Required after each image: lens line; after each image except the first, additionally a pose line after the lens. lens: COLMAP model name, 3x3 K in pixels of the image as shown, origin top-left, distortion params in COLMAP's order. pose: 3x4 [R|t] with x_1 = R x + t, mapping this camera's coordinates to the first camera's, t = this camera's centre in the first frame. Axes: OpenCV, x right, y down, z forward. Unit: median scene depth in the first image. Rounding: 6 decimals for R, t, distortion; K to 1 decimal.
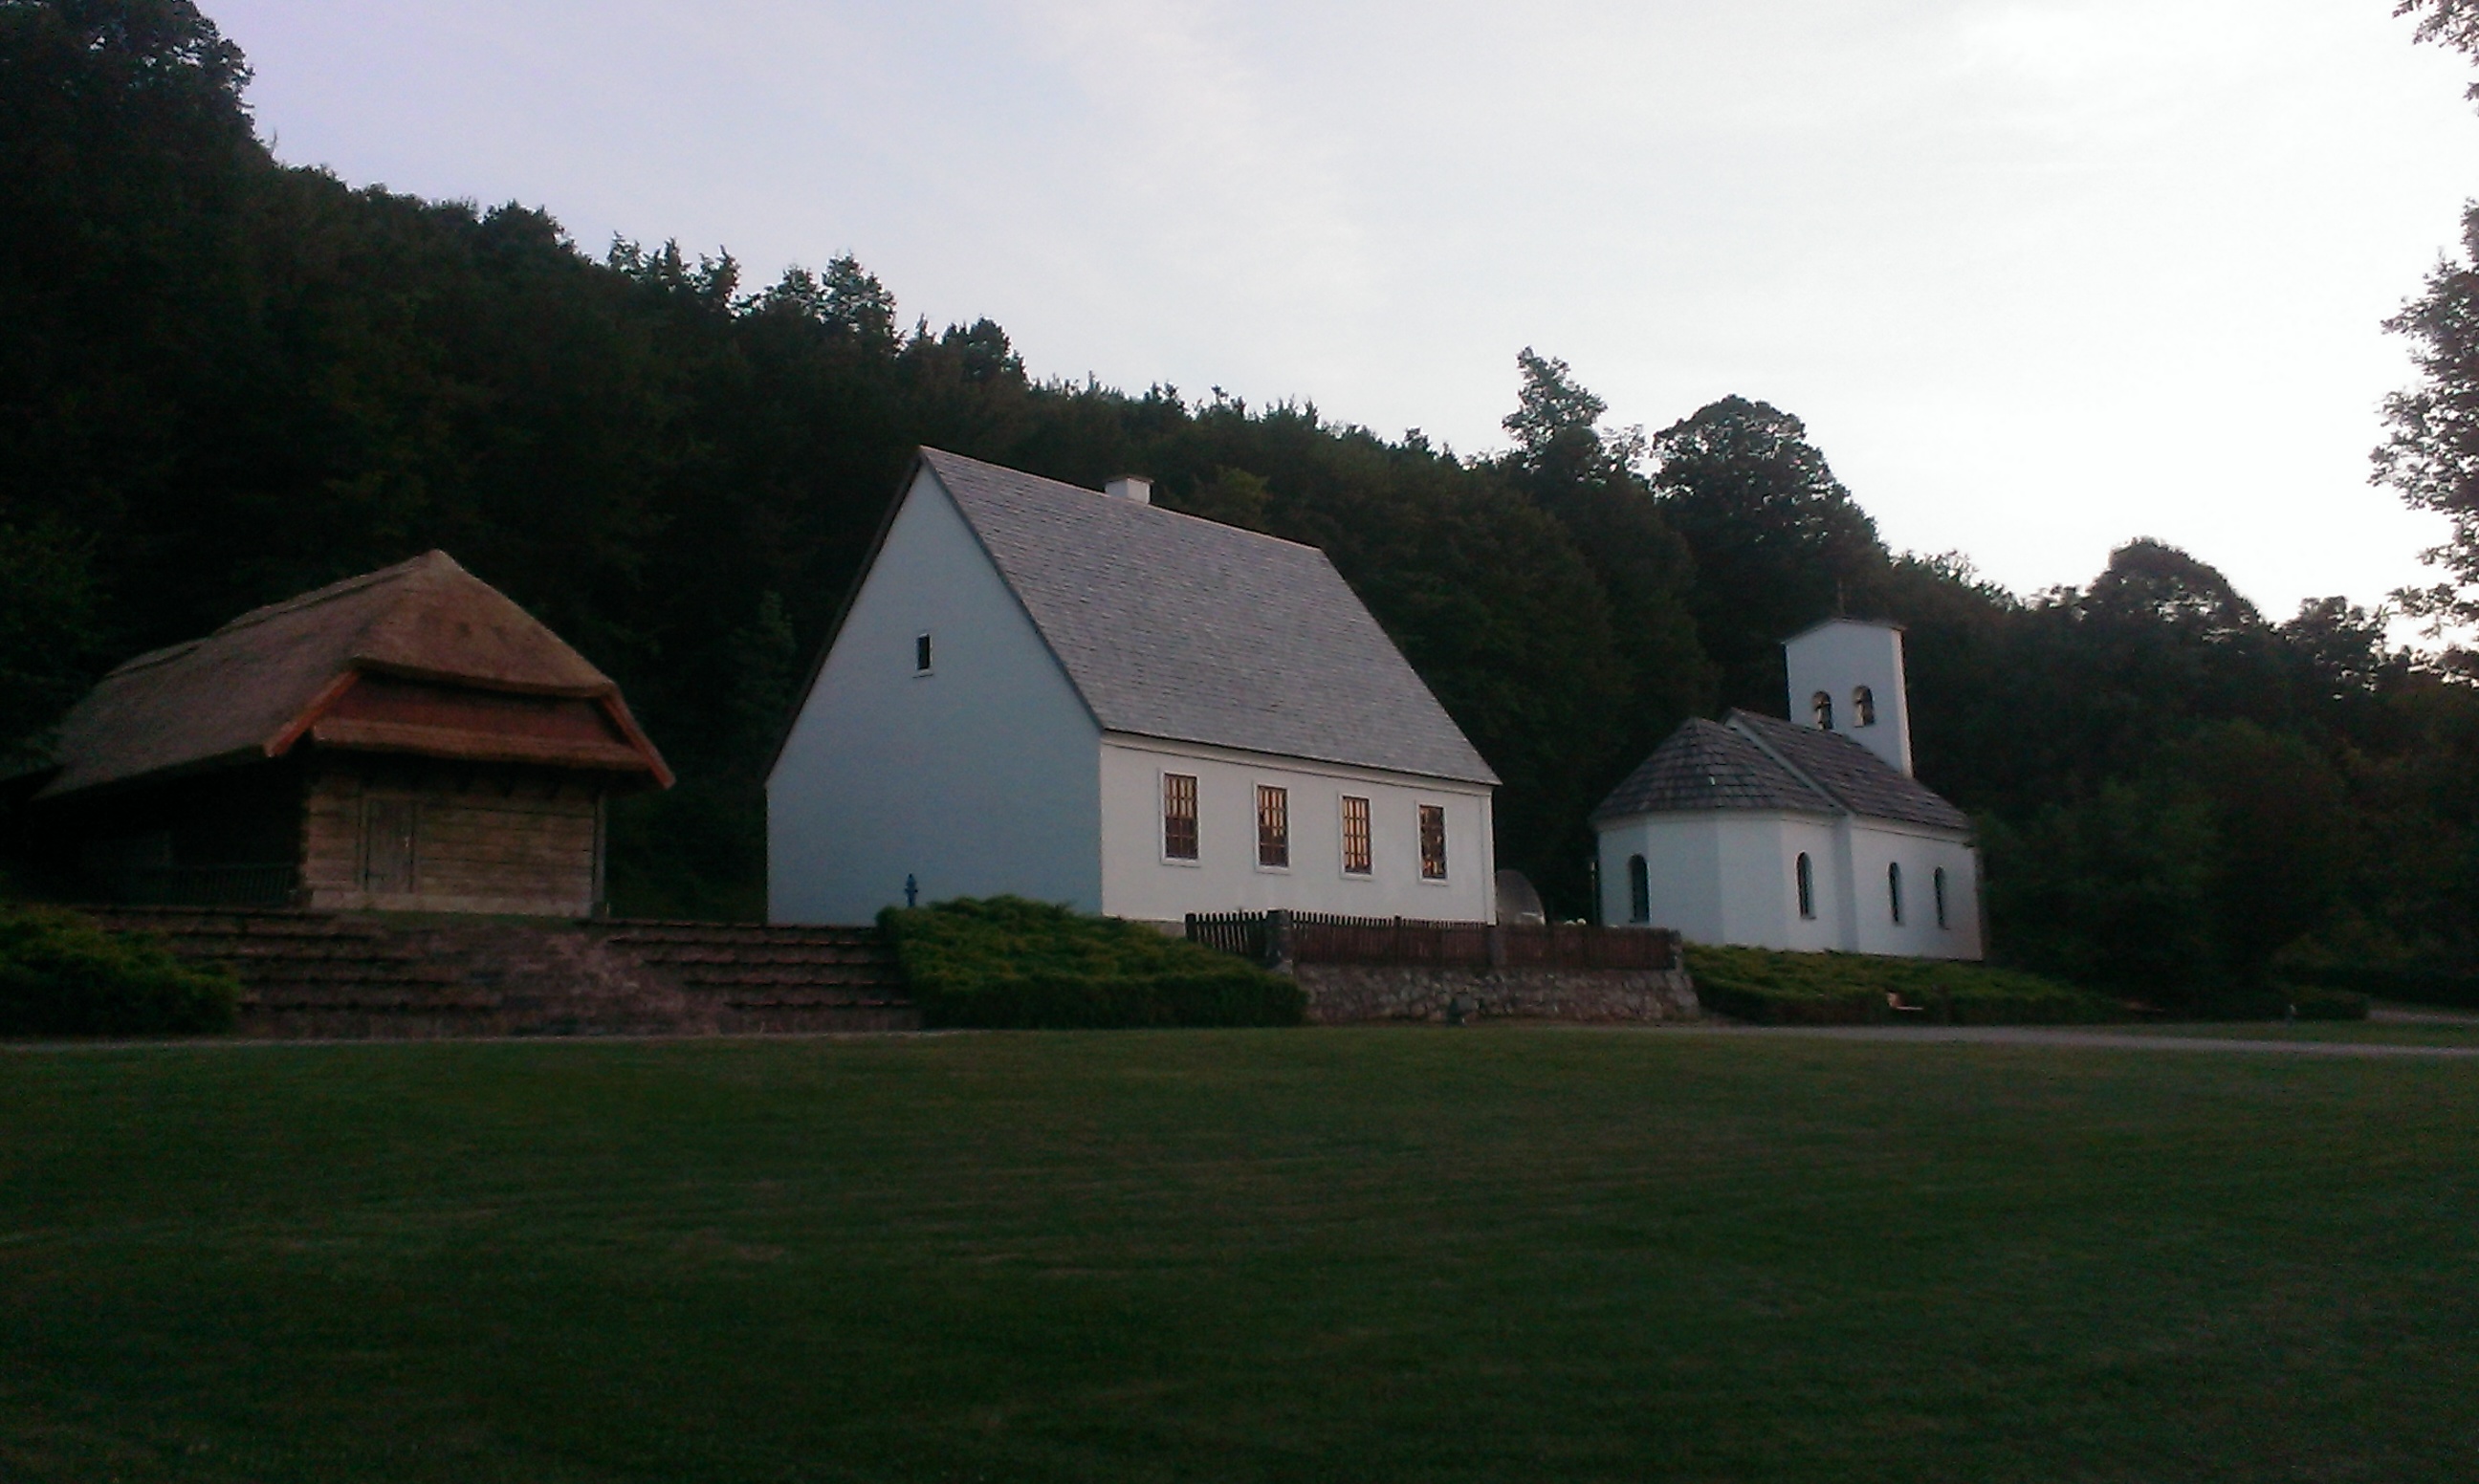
lens RADIAL K [[2173.3, 0, 1254.8], [0, 2173.3, 684.4], [0, 0, 1]] dist [0.083508, -0.134556]
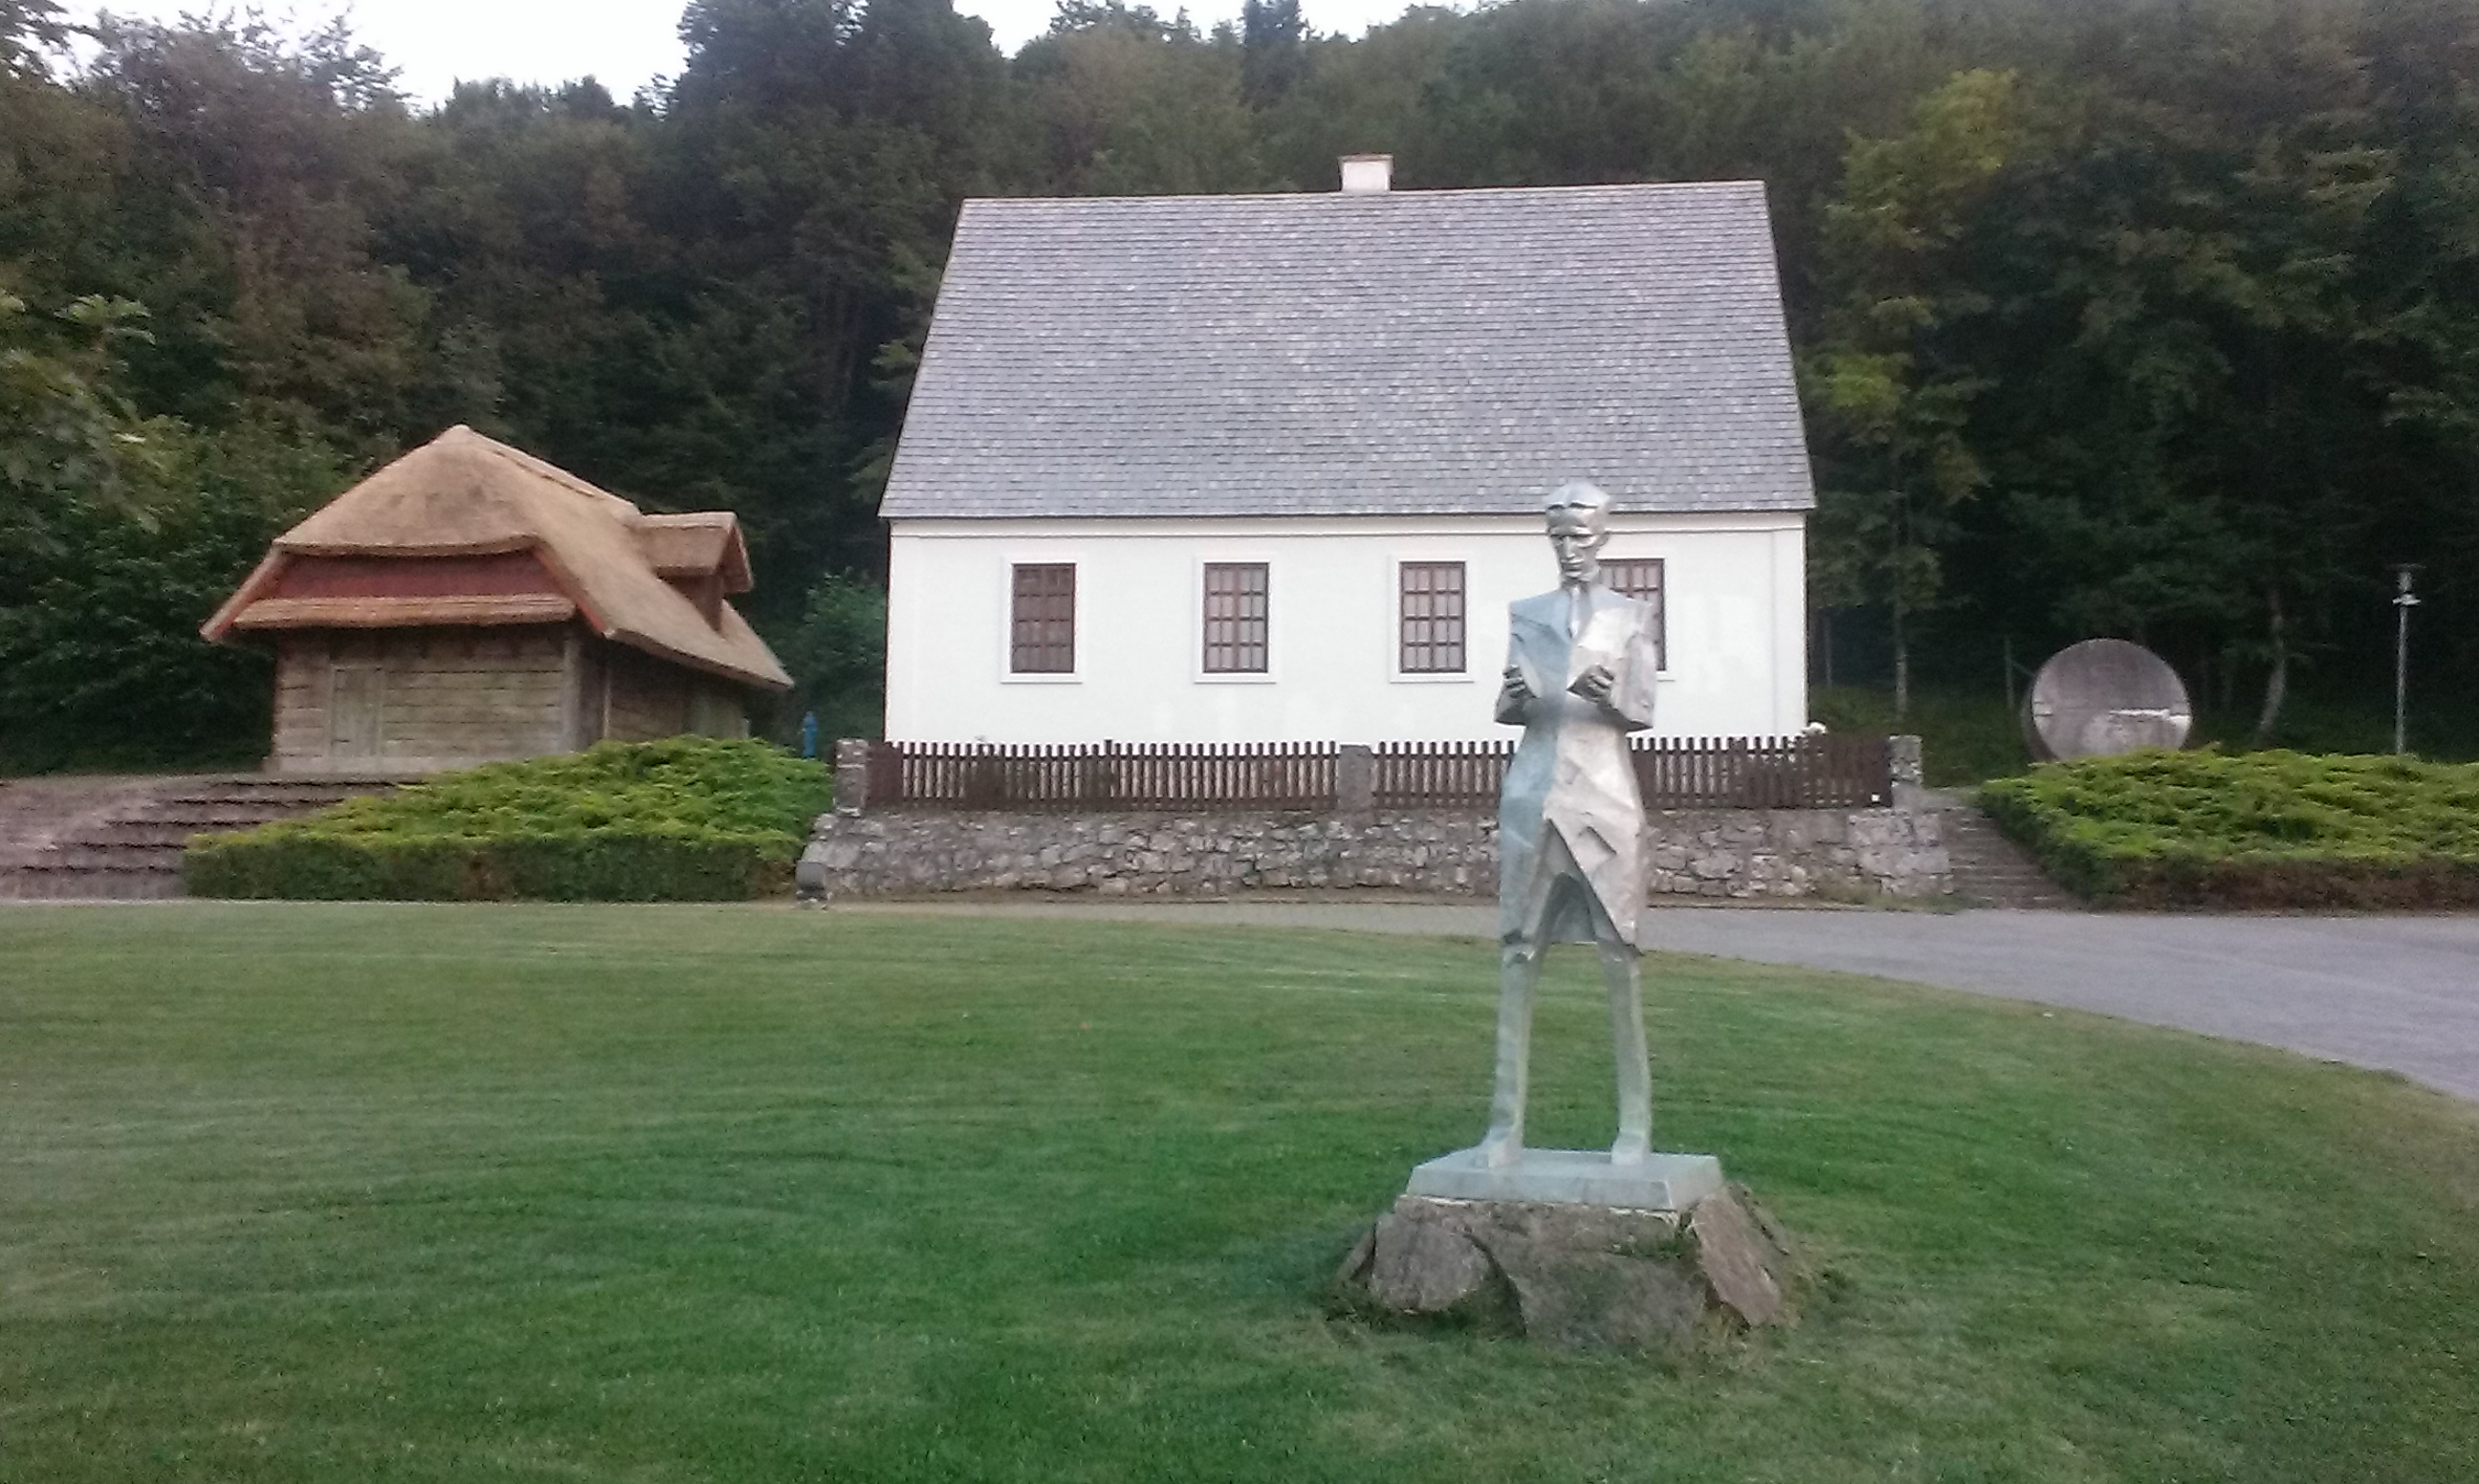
lens RADIAL K [[2173.3, 0, 1264.5], [0, 2173.3, 680.2], [0, 0, 1]] dist [0.083508, -0.134556]
pose [[0.583035, -0.061370, -0.810126, 0.553445], [0.116114, 0.993201, 0.008327, 0.076339], [0.804107, -0.098922, 0.586197, 0.556827]]
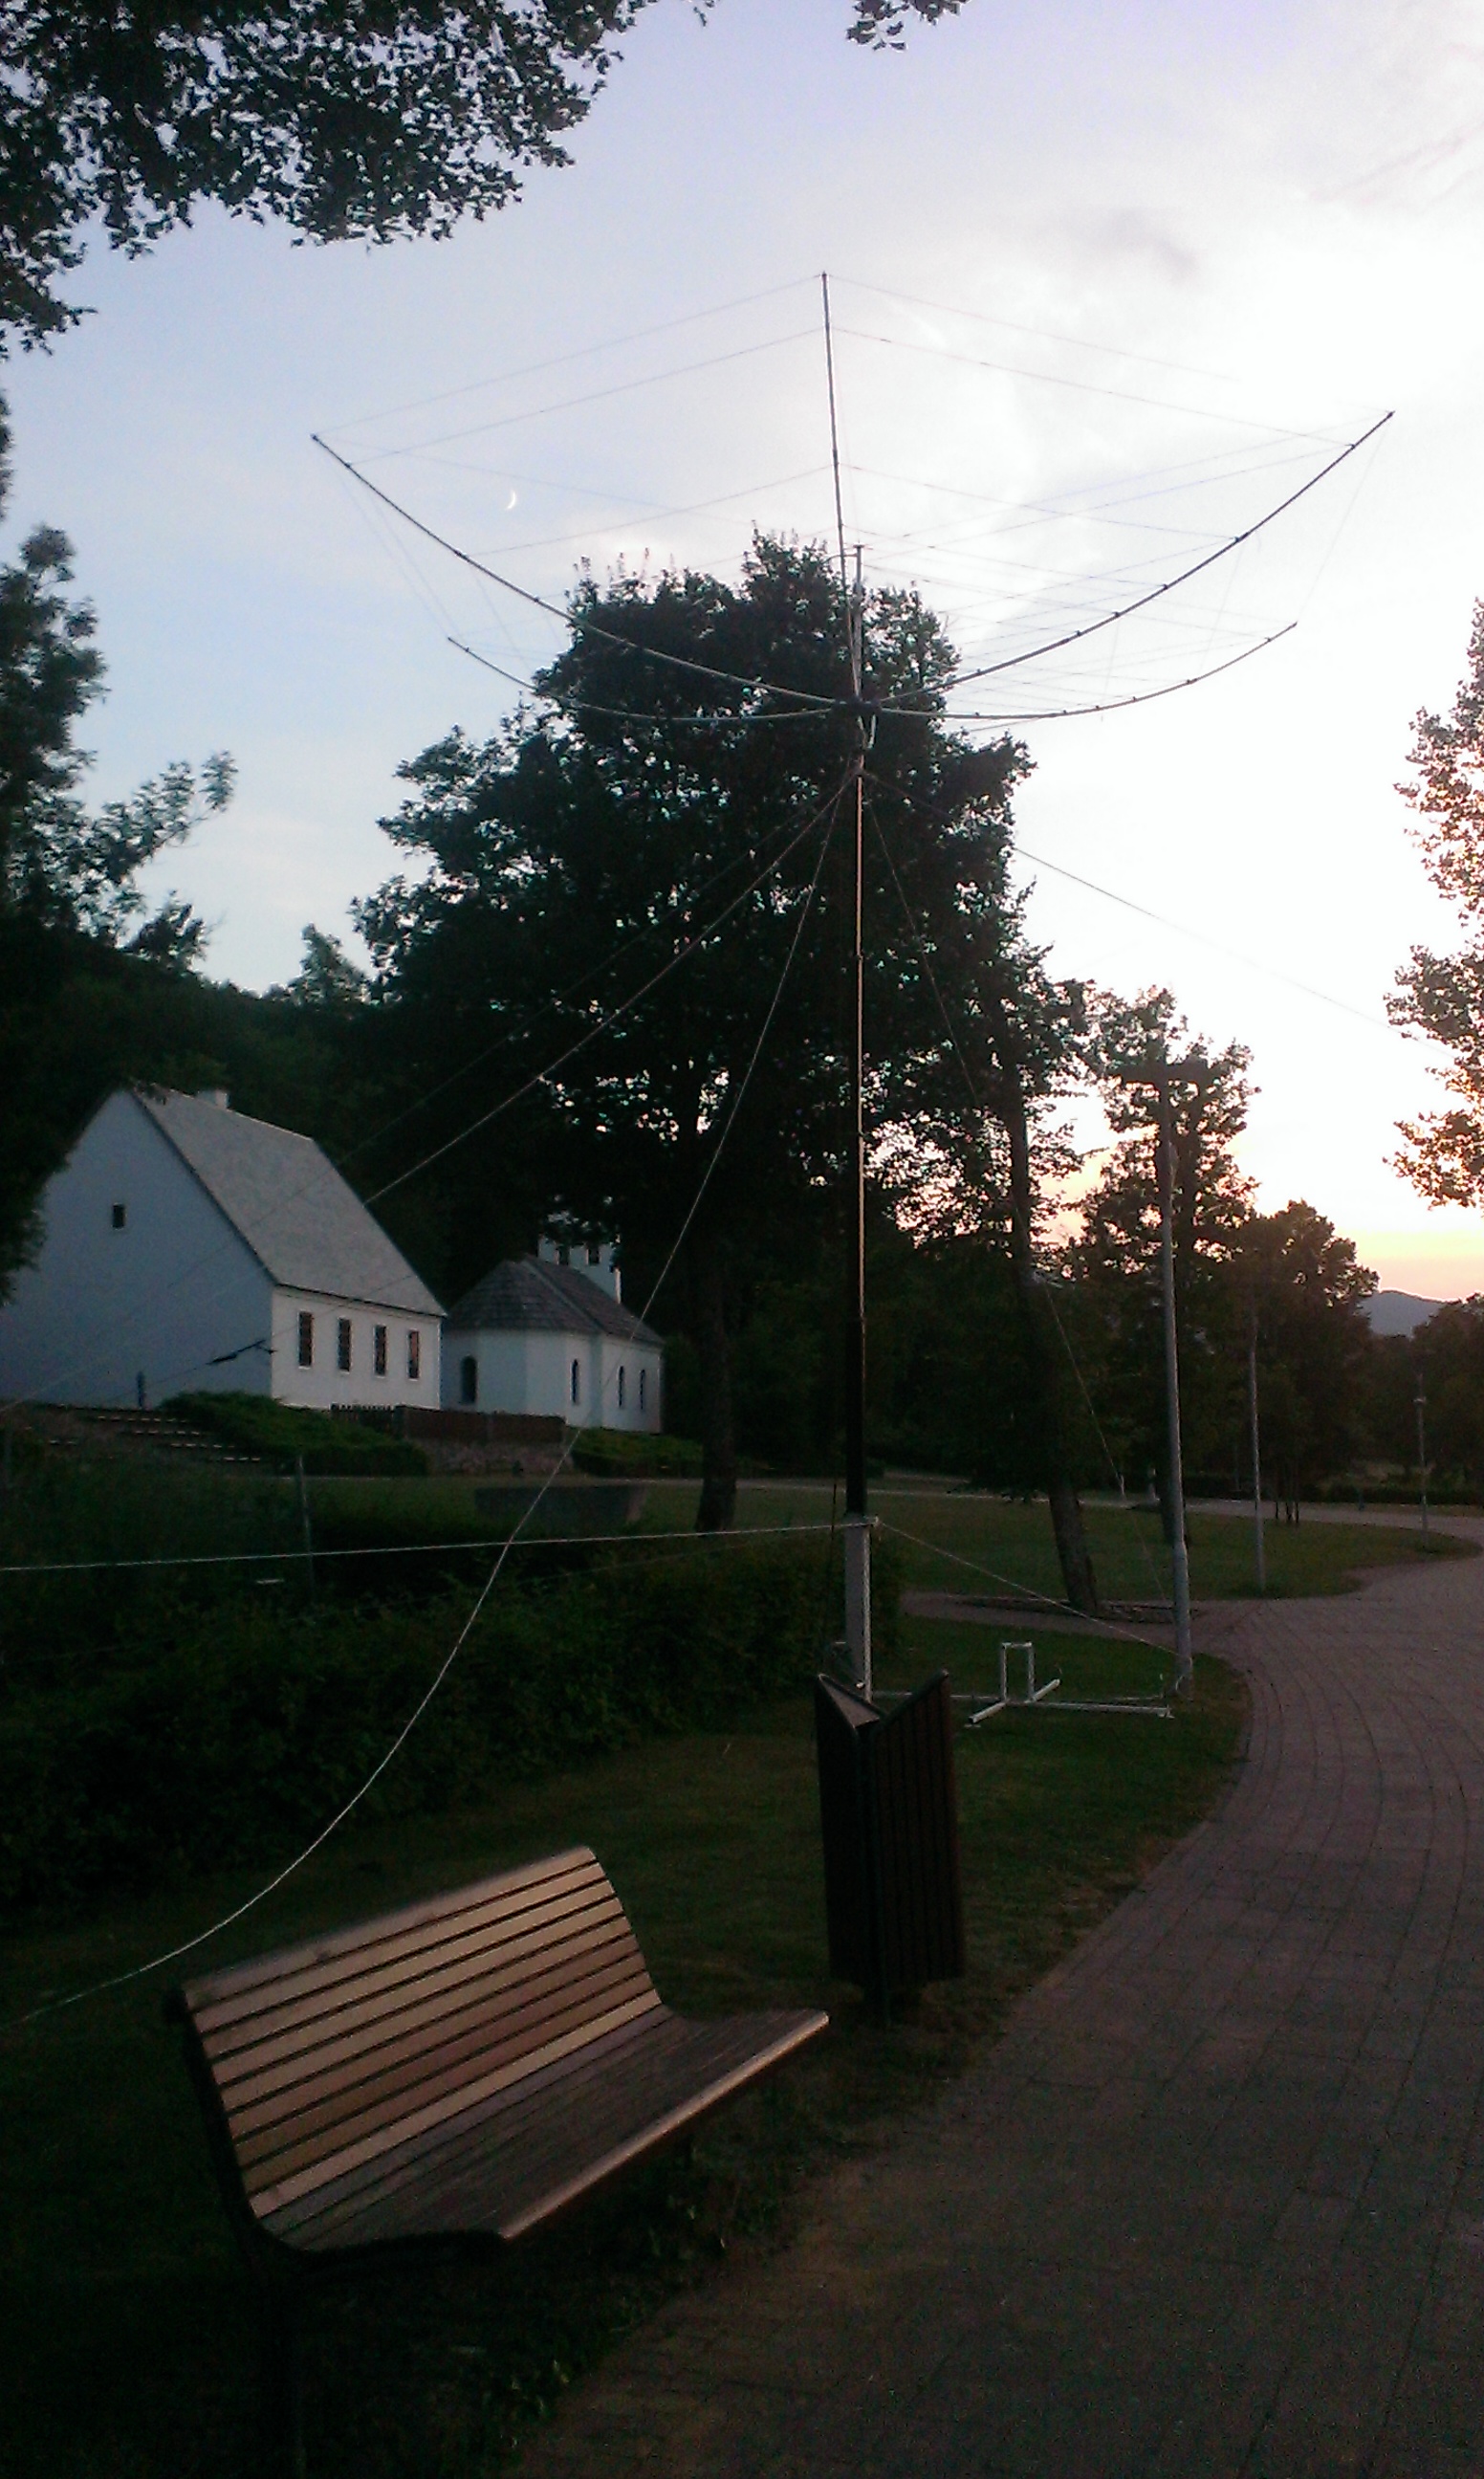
lens RADIAL K [[2173.3, 0, 744.6], [0, 2173.3, 1239.2], [0, 0, 1]] dist [0.083508, -0.134556]
pose [[0.895468, 0.065795, 0.440236, -0.400766], [-0.087323, 0.995764, 0.028798, -0.074376], [-0.436477, -0.064231, 0.897420, -0.477806]]
